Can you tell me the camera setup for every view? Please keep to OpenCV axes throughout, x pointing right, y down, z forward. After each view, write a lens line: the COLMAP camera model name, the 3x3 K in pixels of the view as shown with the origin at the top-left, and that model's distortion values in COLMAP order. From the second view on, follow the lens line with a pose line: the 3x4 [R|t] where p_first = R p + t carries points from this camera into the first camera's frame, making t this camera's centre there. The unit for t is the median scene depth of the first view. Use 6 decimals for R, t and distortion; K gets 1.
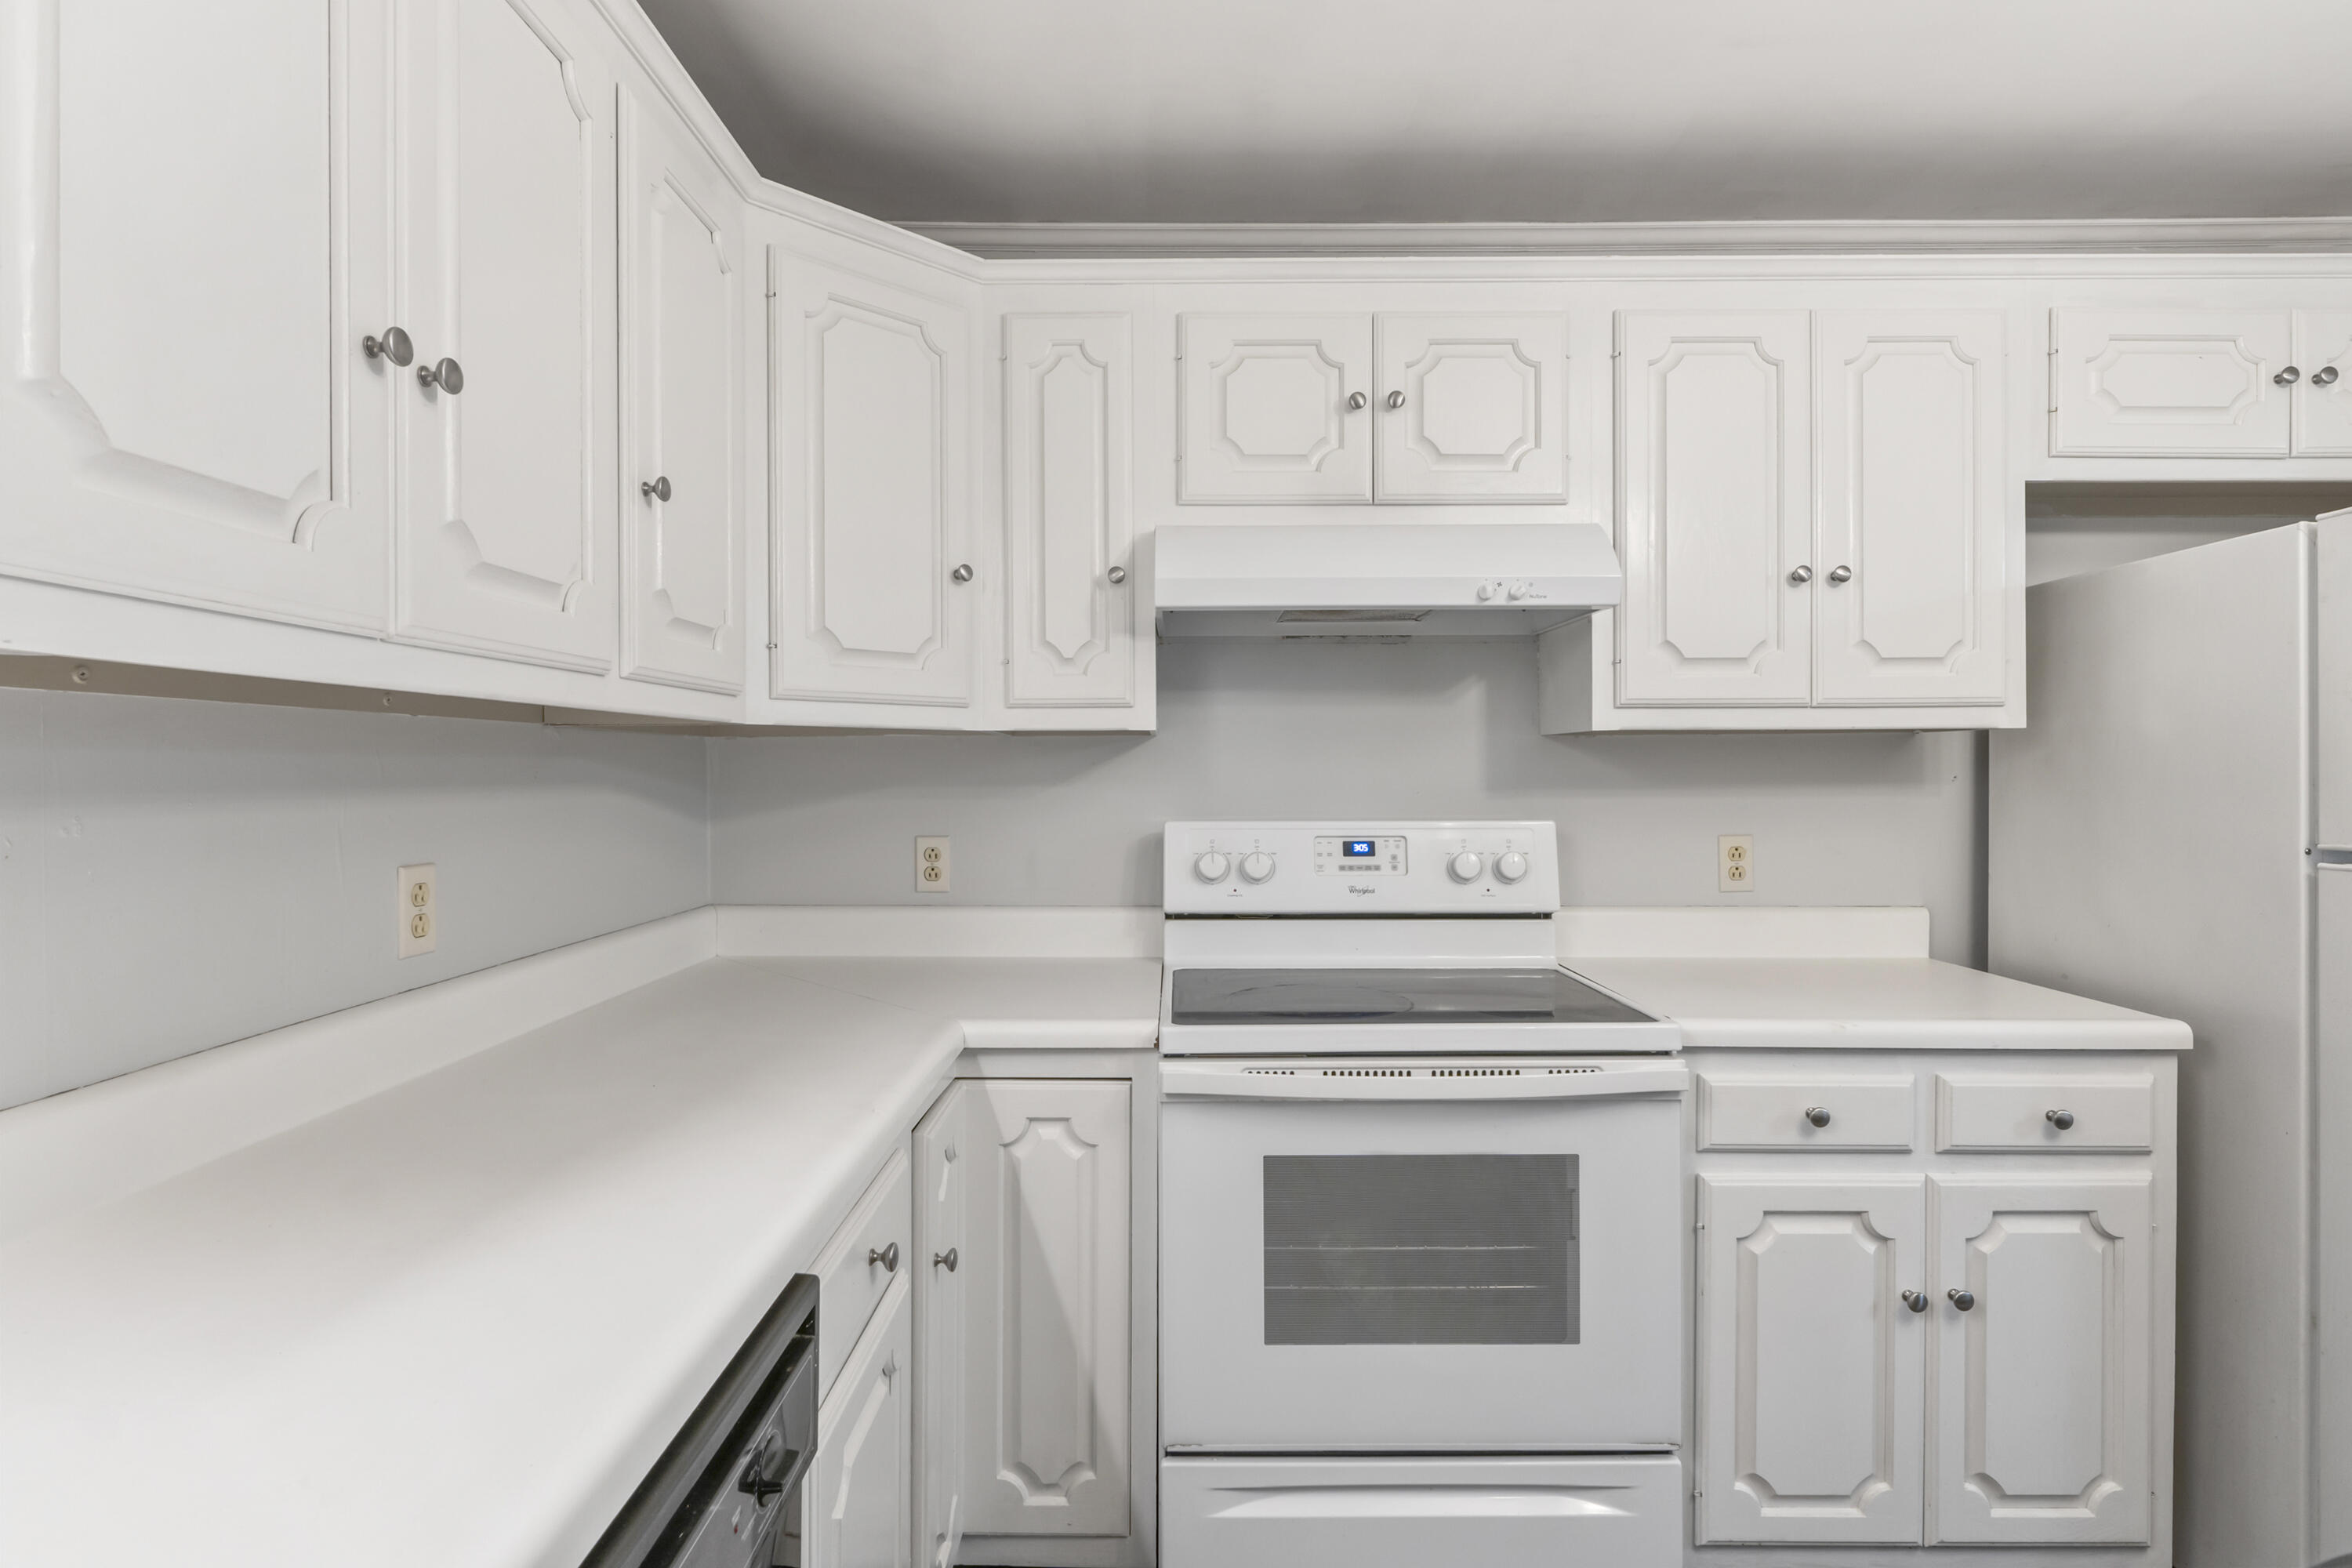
lens RADIAL K [[1182.1, 0, 1172.2], [0, 1182.1, 774.6], [0, 0, 1]] dist [0.000502, -0.000107]
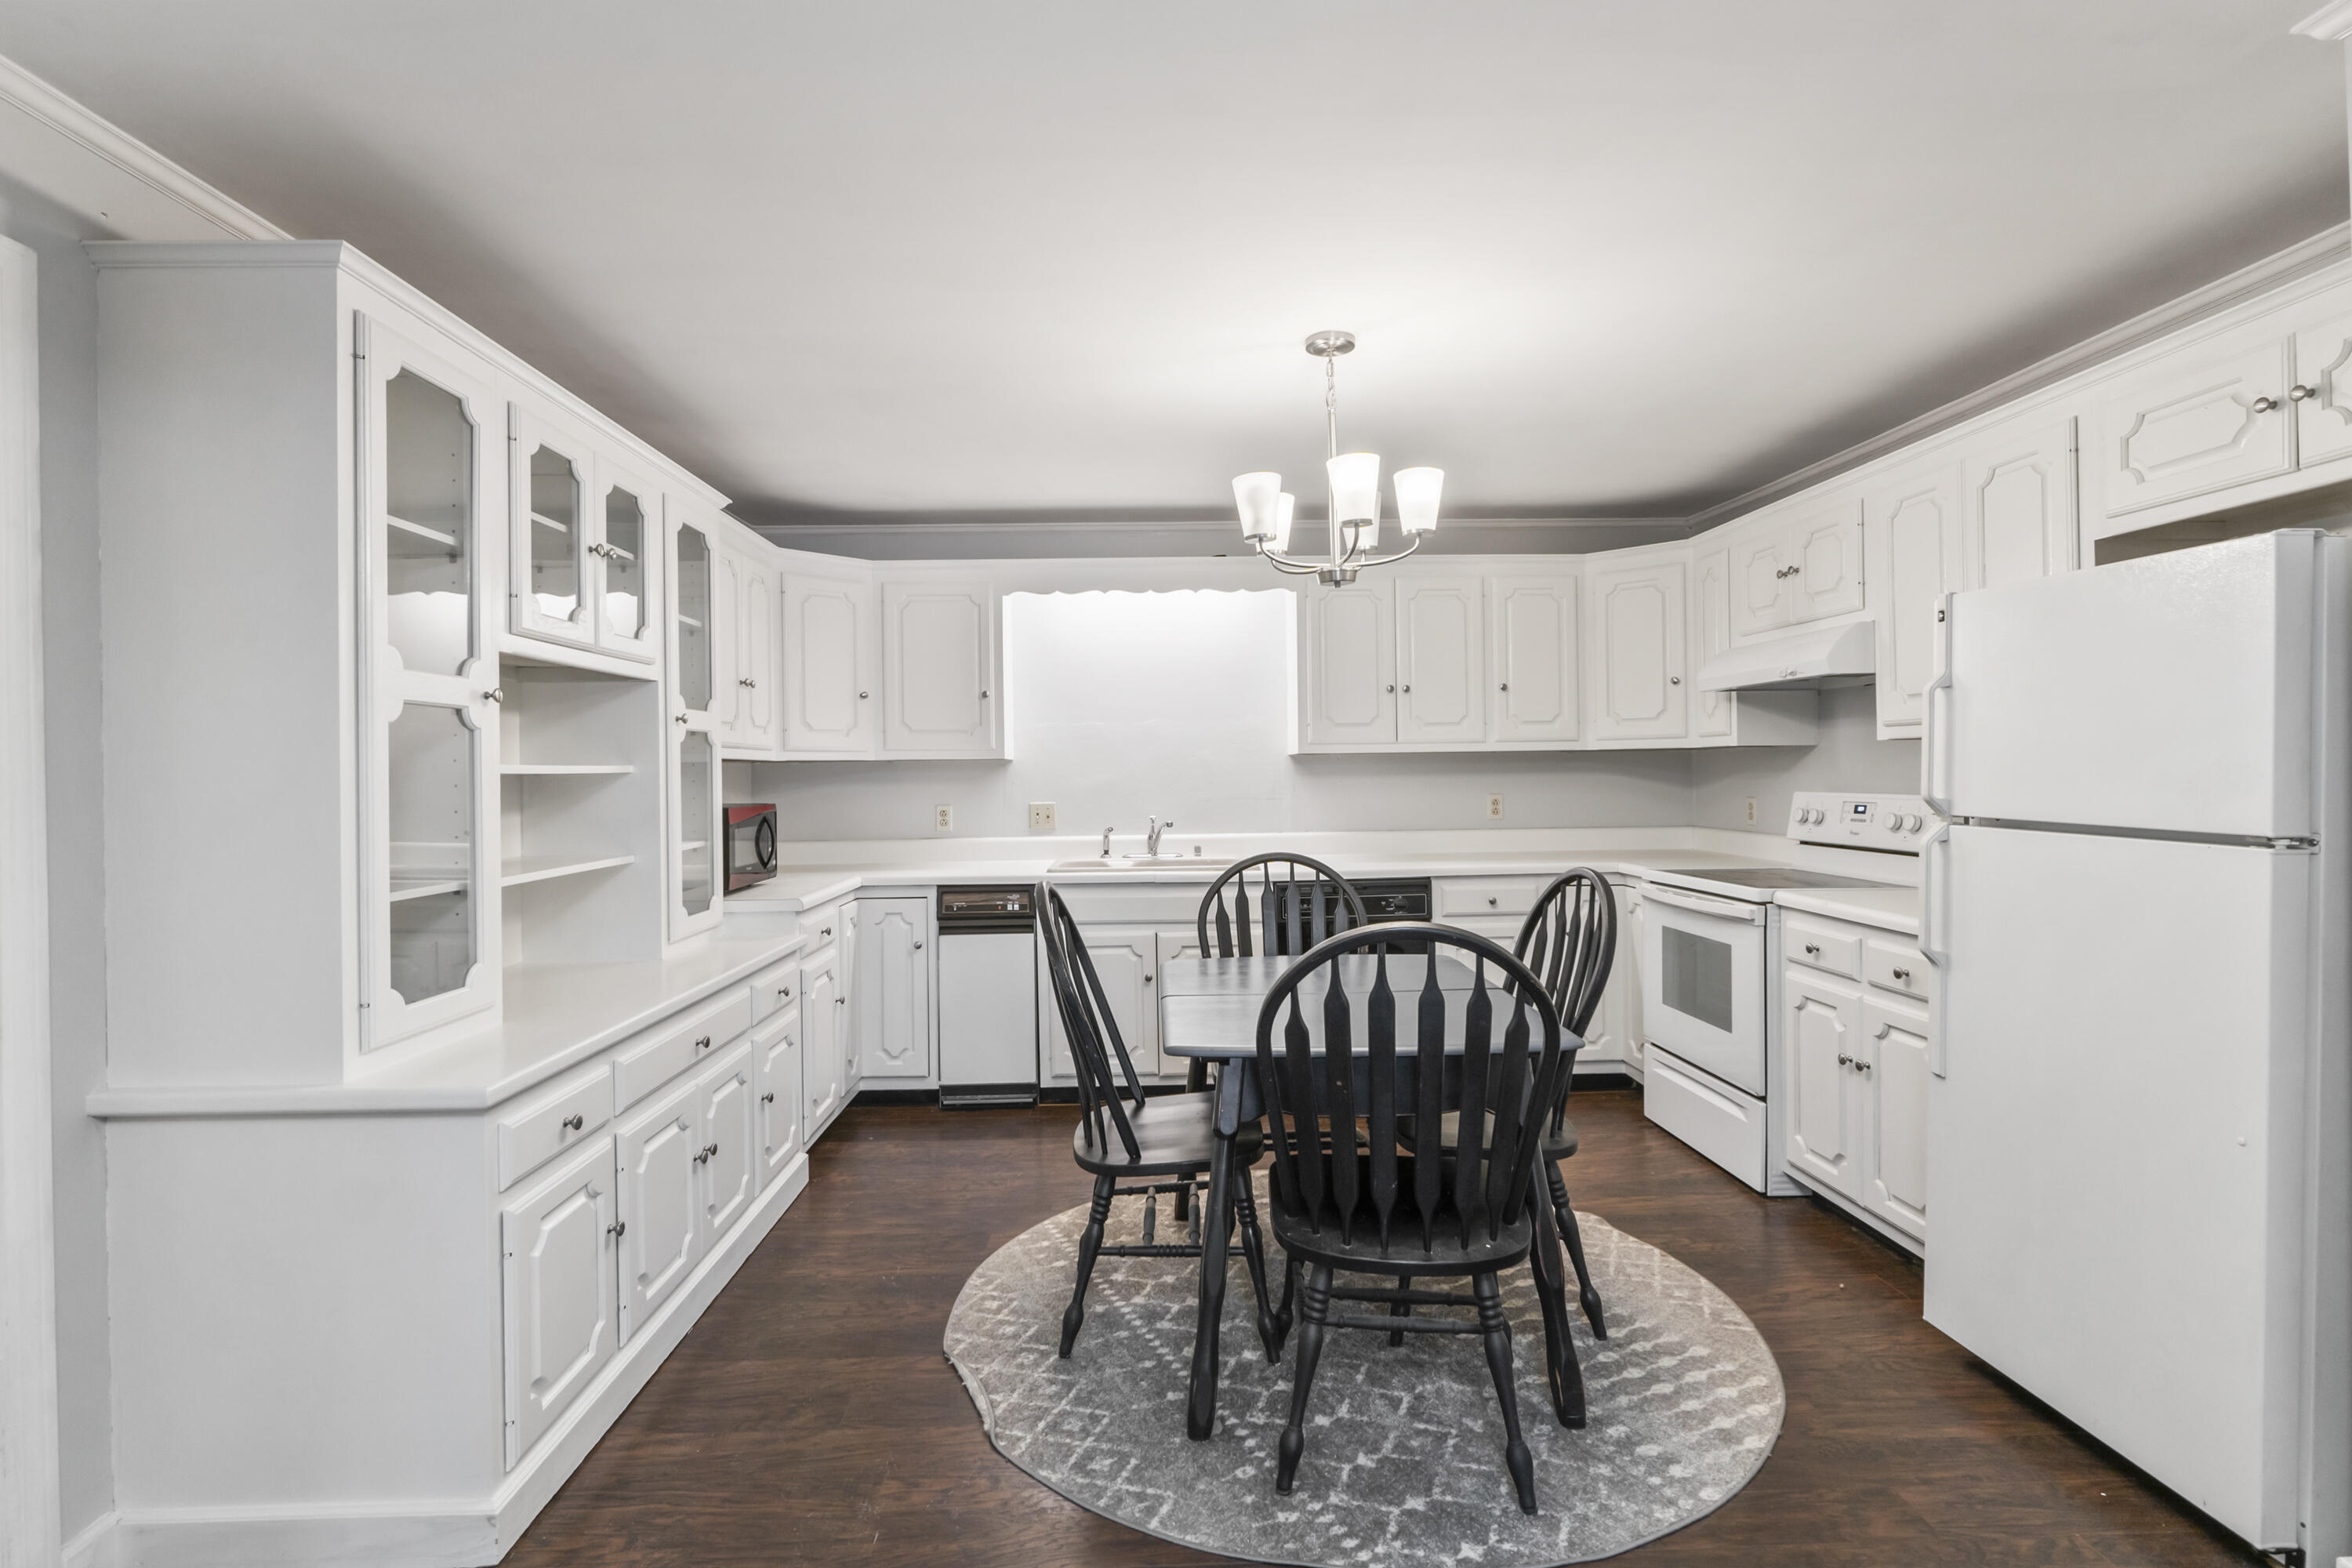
lens RADIAL K [[1153.0, 0, 1175.0], [0, 1153.0, 782.7], [0, 0, 1]] dist [-0.000044, -0.000003]
pose [[0.033361, 0.008897, -0.999404, 2.082346], [0.004526, 0.999949, 0.009053, 0.004565], [0.999433, -0.004826, 0.033319, -0.063648]]
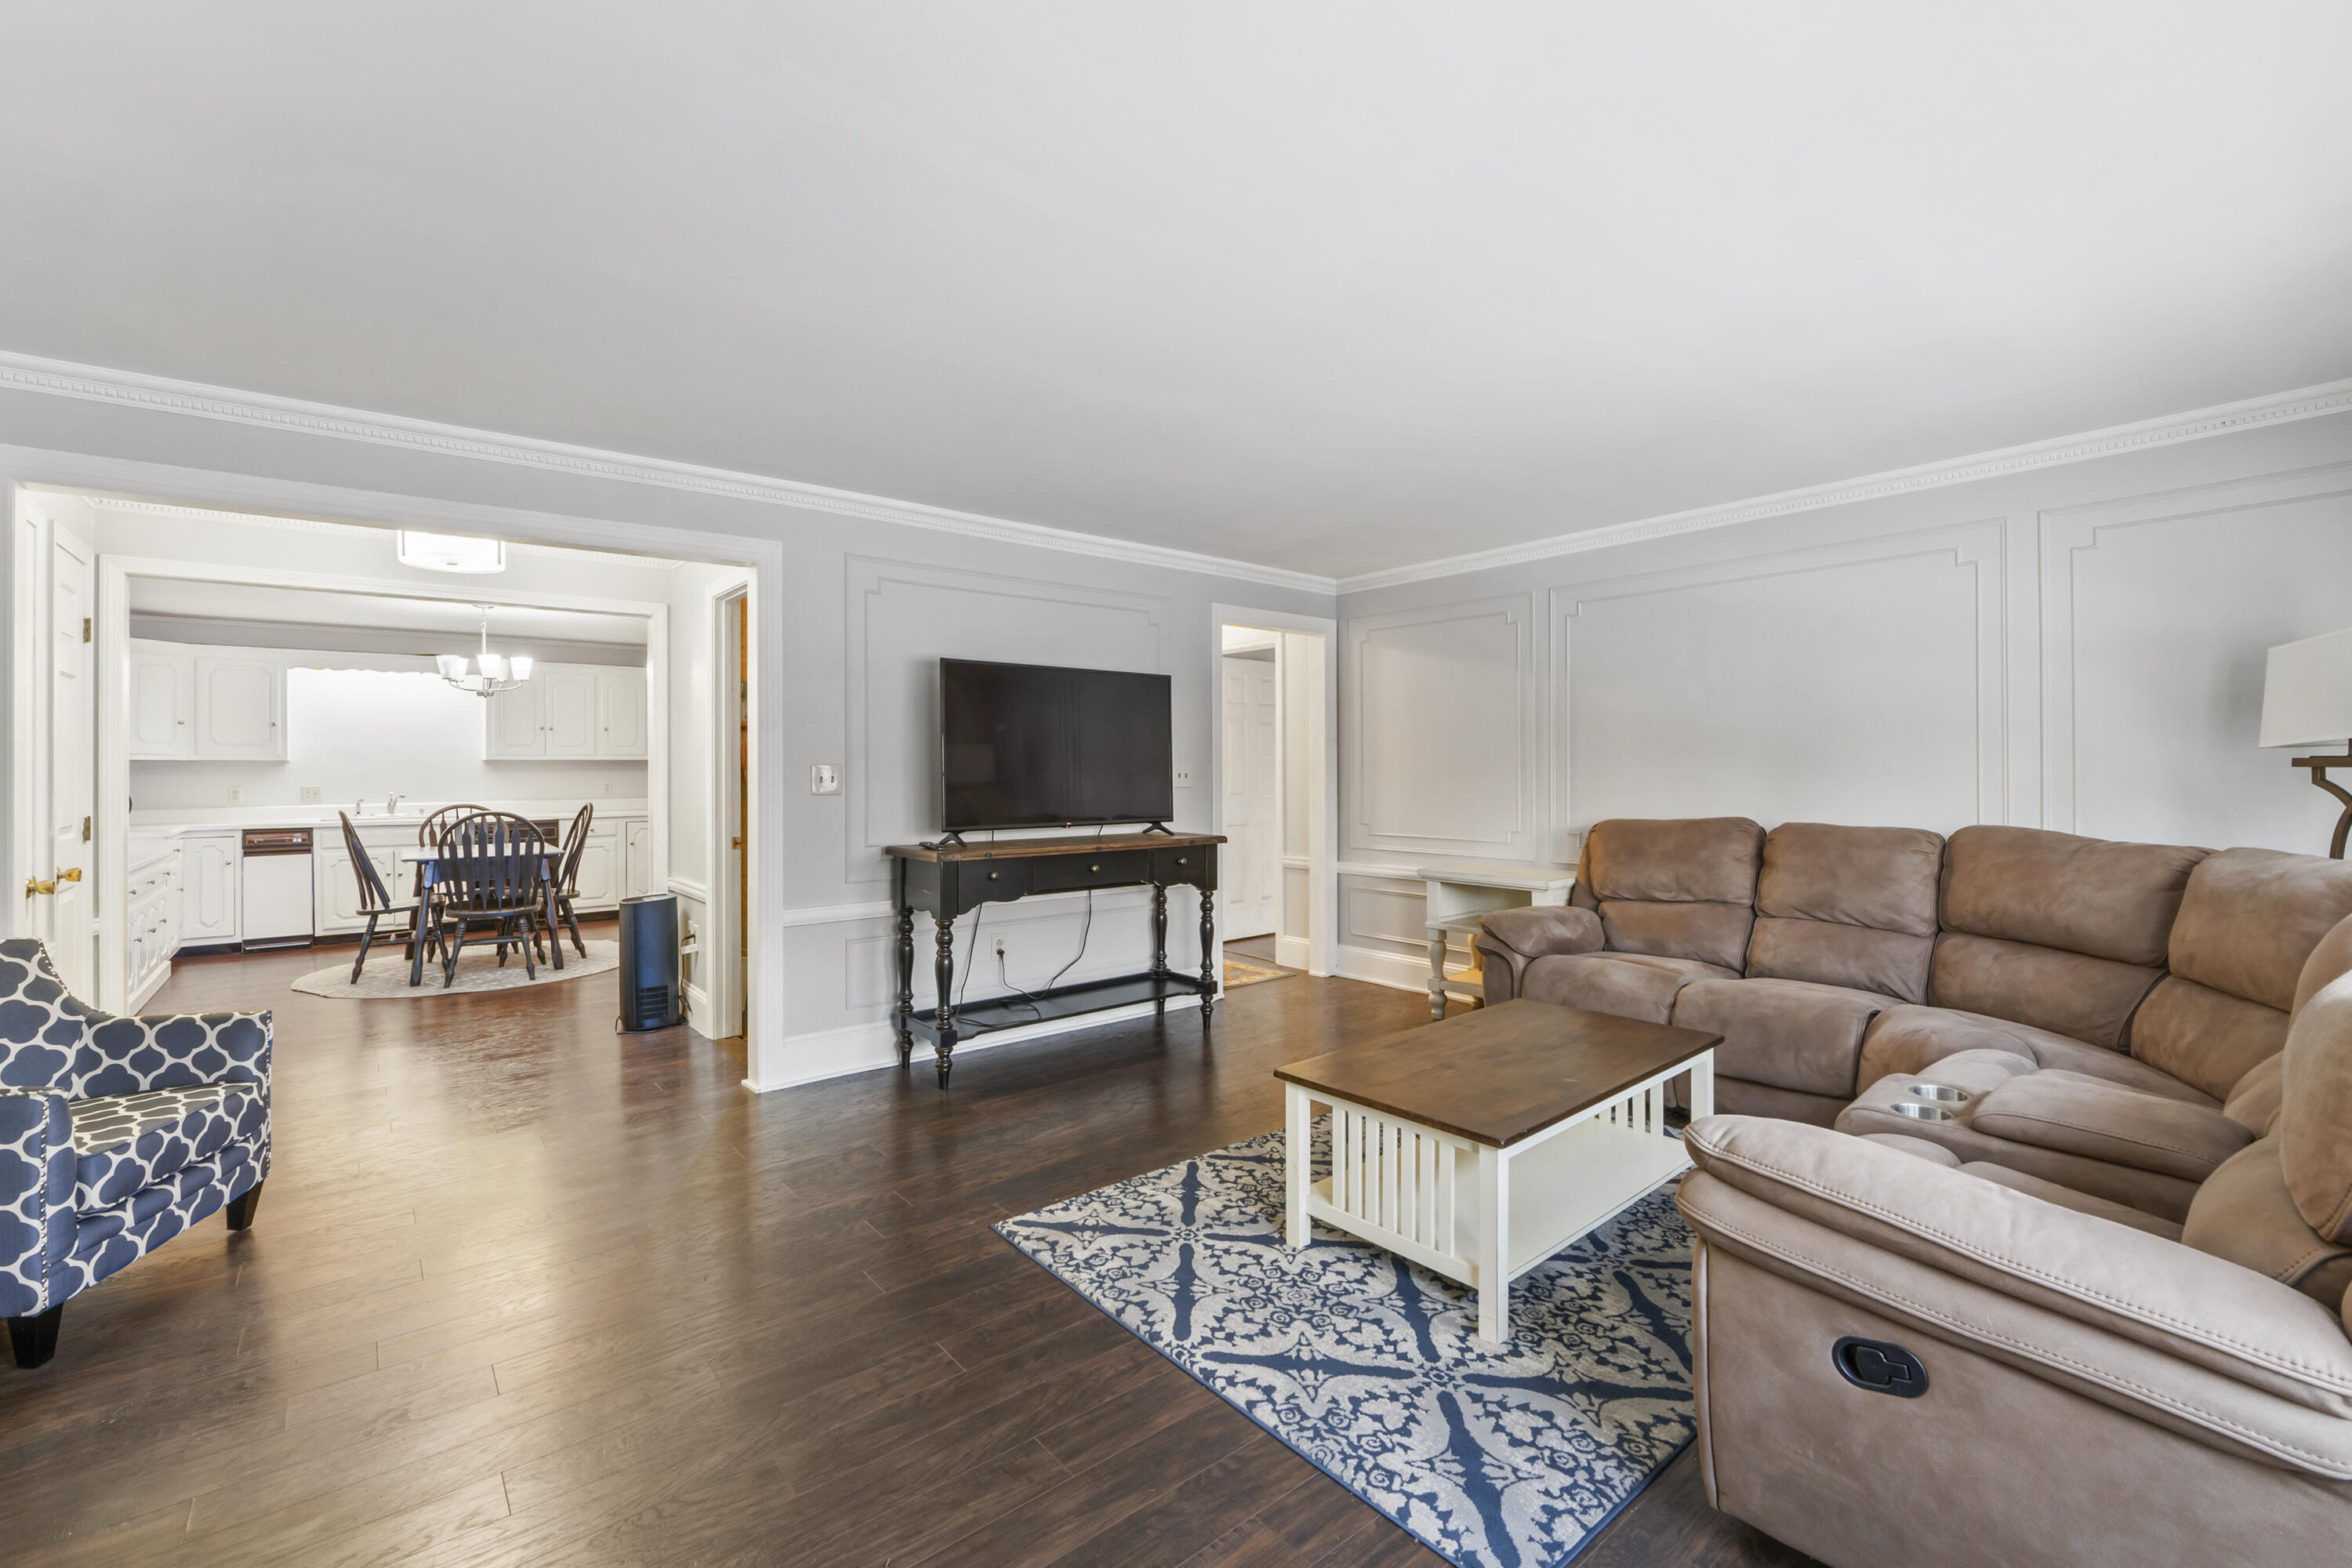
lens RADIAL K [[1010.6, 0, 1180.2], [0, 1010.6, 769.4], [0, 0, 1]] dist [0.000605, -0.000958]
pose [[0.632208, 0.000277, -0.774799, 4.407738], [-0.001229, 0.999999, -0.000645, 0.007186], [0.774798, 0.001360, 0.632208, -0.132389]]
